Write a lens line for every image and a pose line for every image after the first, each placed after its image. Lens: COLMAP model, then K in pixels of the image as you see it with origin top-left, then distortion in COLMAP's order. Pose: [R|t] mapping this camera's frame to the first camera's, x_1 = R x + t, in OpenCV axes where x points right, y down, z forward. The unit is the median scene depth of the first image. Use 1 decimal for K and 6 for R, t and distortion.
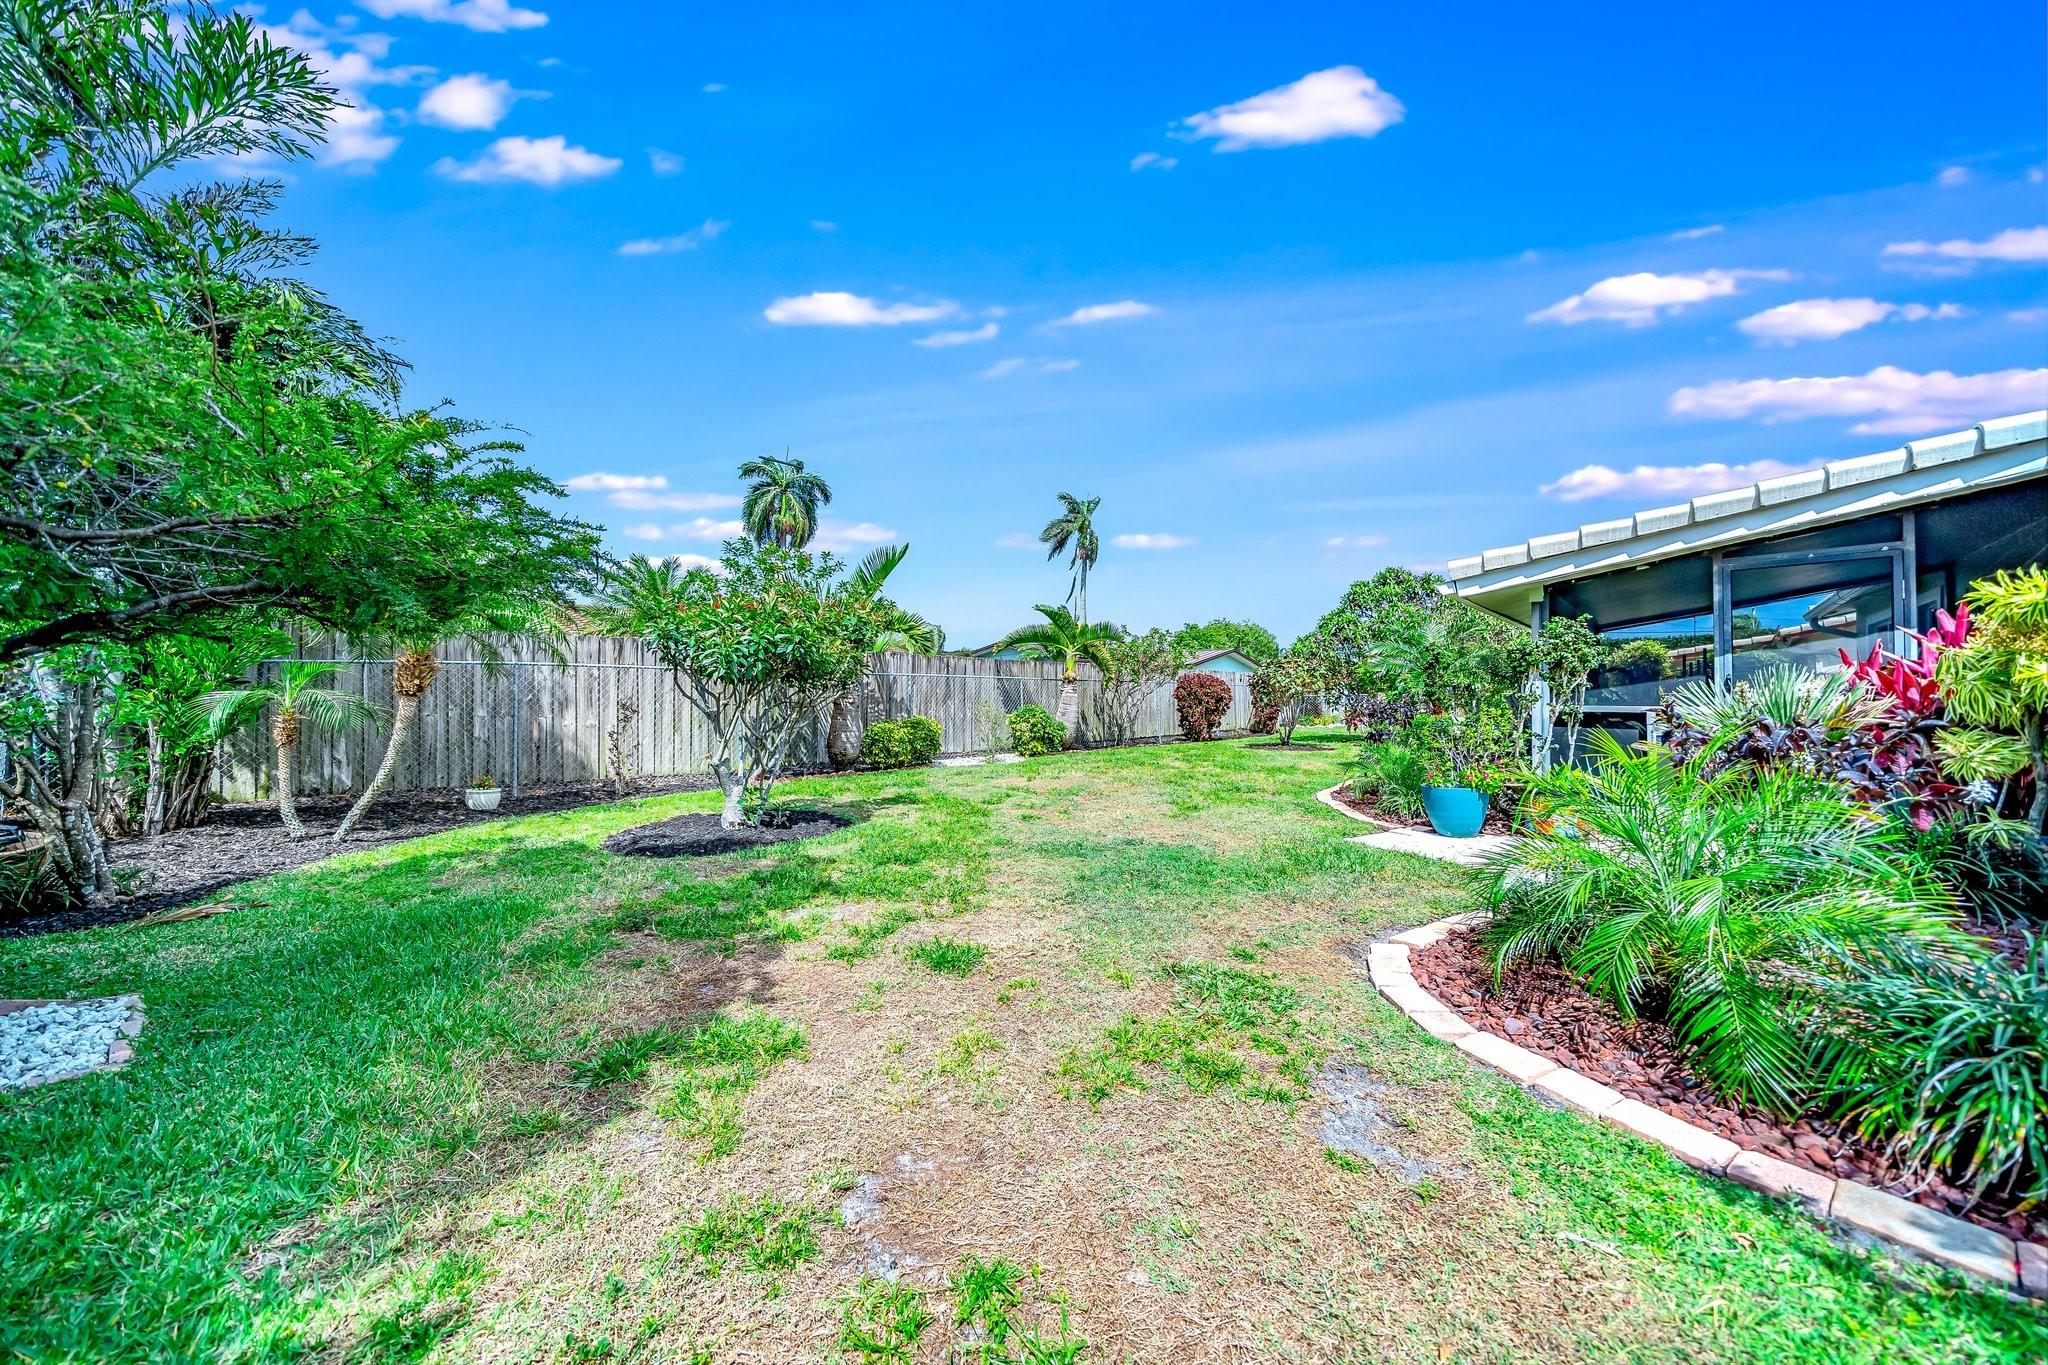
lens RADIAL K [[707.1, 0, 1013.7], [0, 707.1, 687.6], [0, 0, 1]] dist [-0.000816, 0.000104]
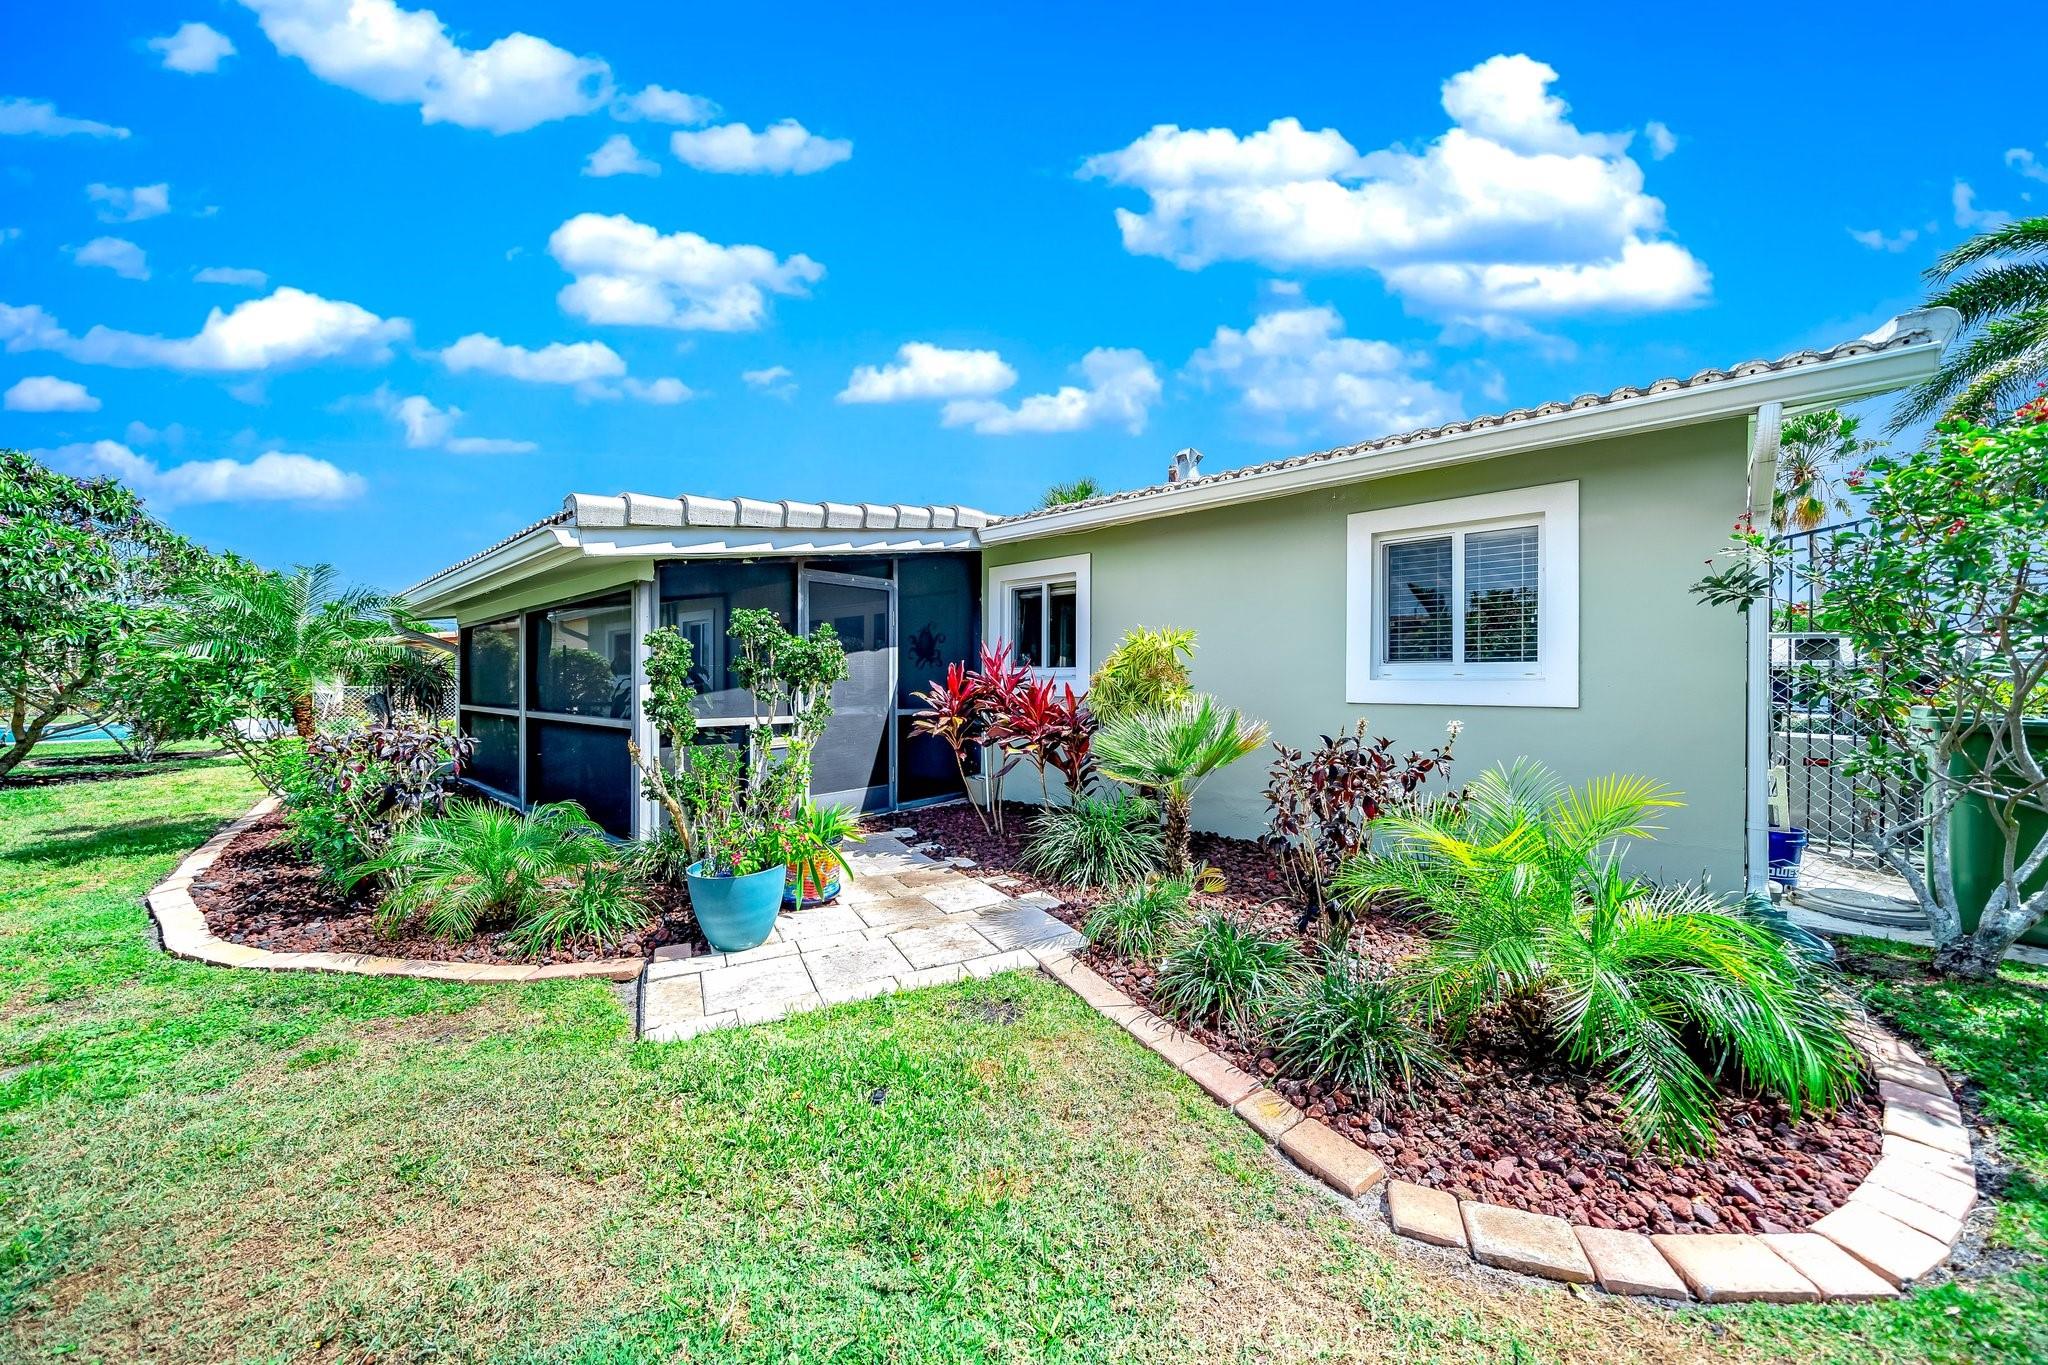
lens RADIAL K [[695.7, 0, 1019.7], [0, 695.7, 688.7], [0, 0, 1]] dist [-0.011618, 0.000163]
pose [[-0.046508, -0.002341, 0.998915, 0.000907], [-0.010022, 0.999948, 0.001876, -0.007190], [-0.998868, -0.009924, -0.046529, 0.312518]]
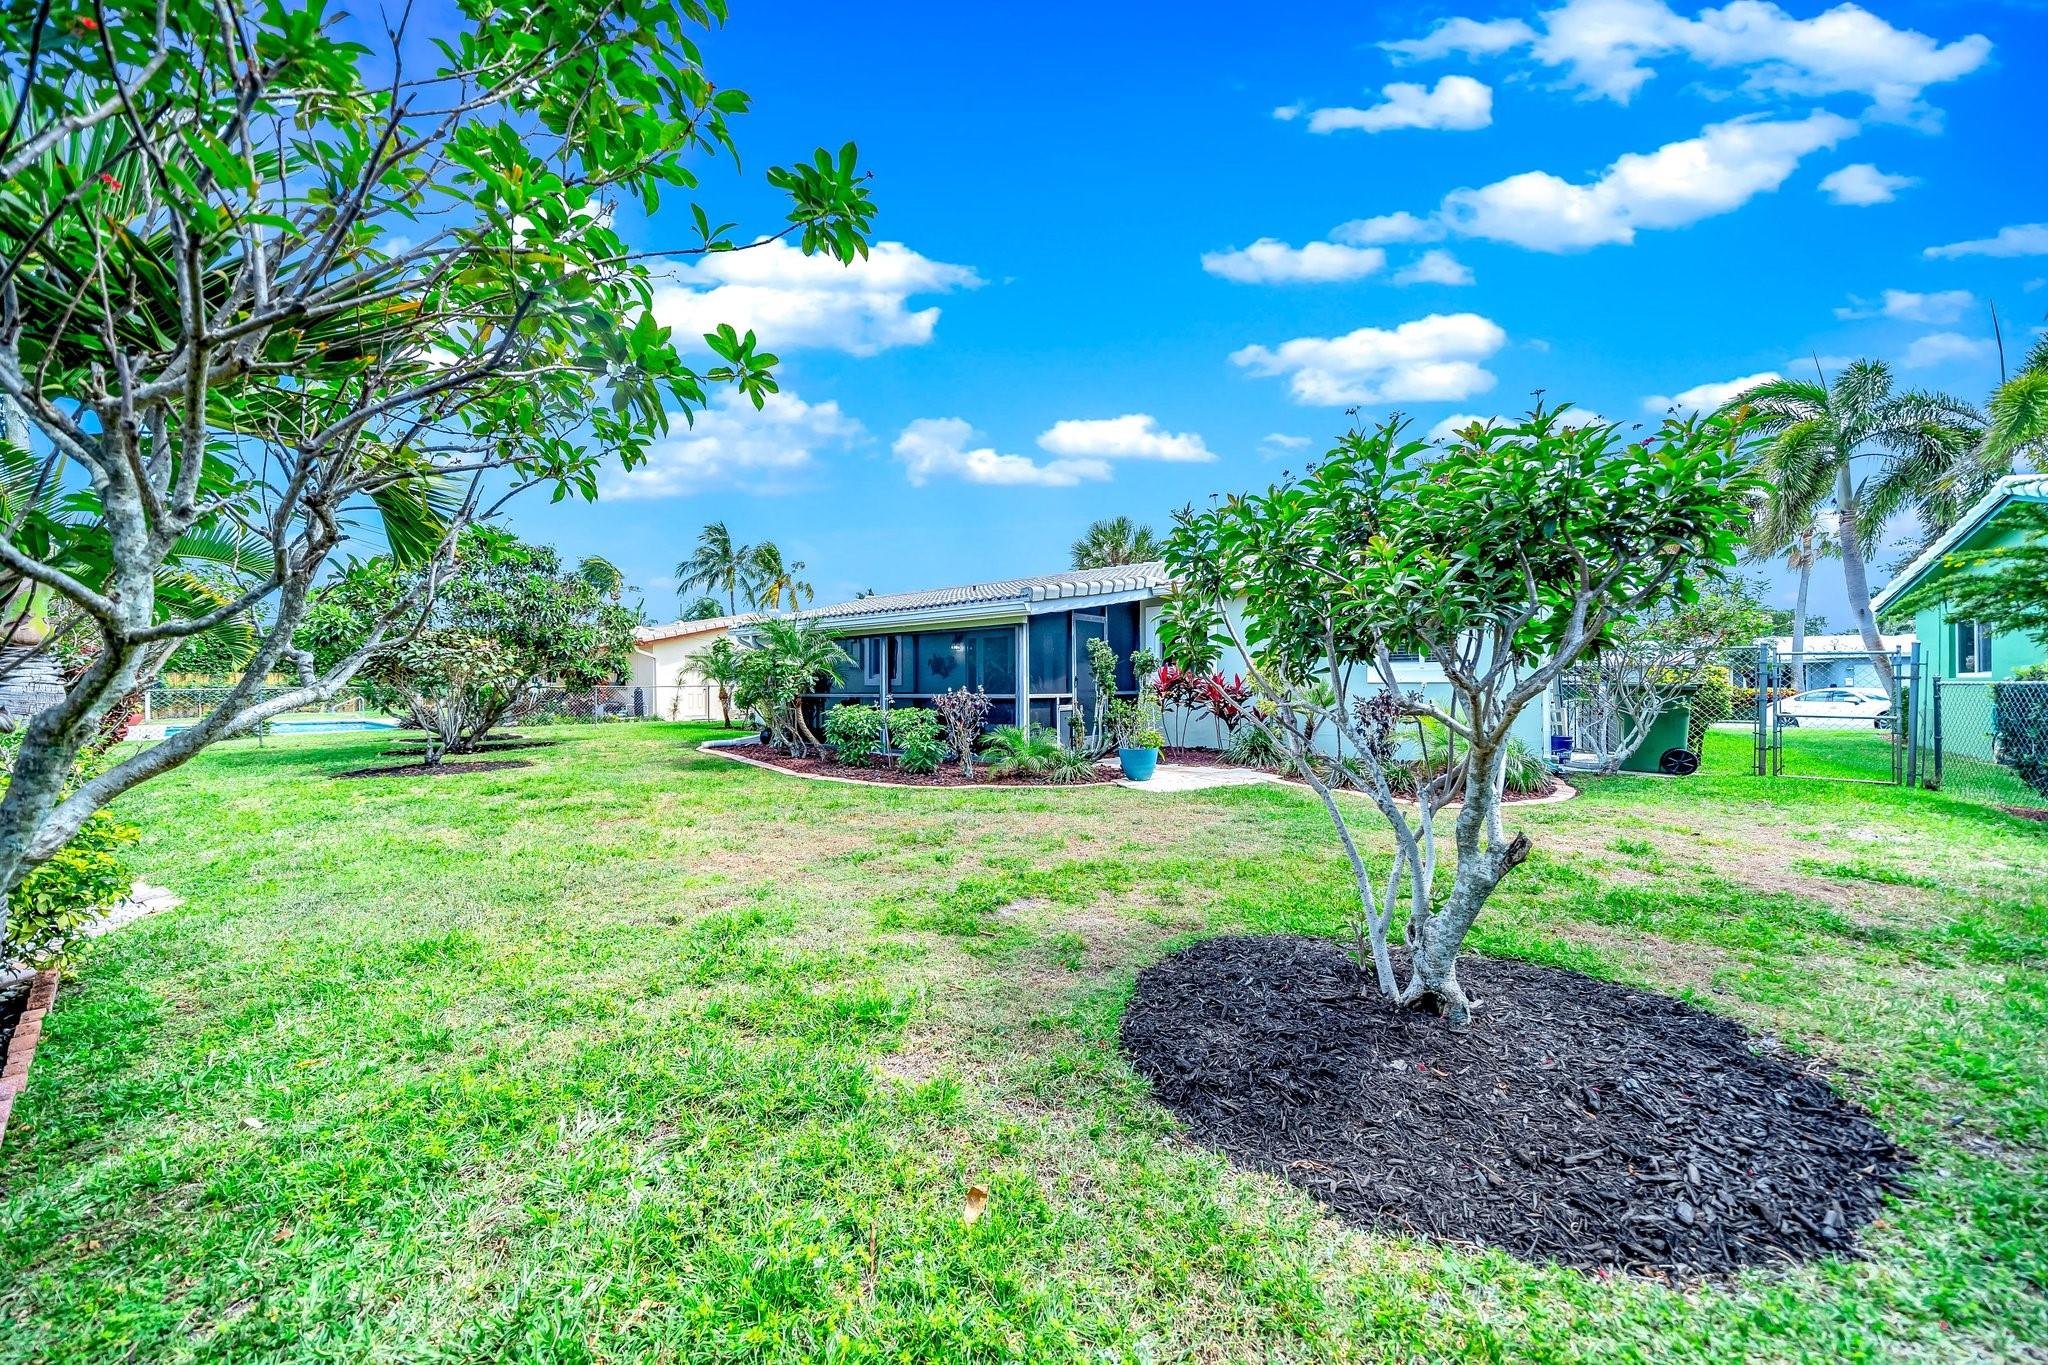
lens RADIAL K [[707.1, 0, 1013.7], [0, 707.1, 687.6], [0, 0, 1]] dist [-0.000816, 0.000104]
pose [[-0.108327, 0.004042, 0.994107, -0.344888], [-0.005656, 0.999973, -0.004682, 0.007634], [-0.994099, -0.006130, -0.108301, 0.566179]]
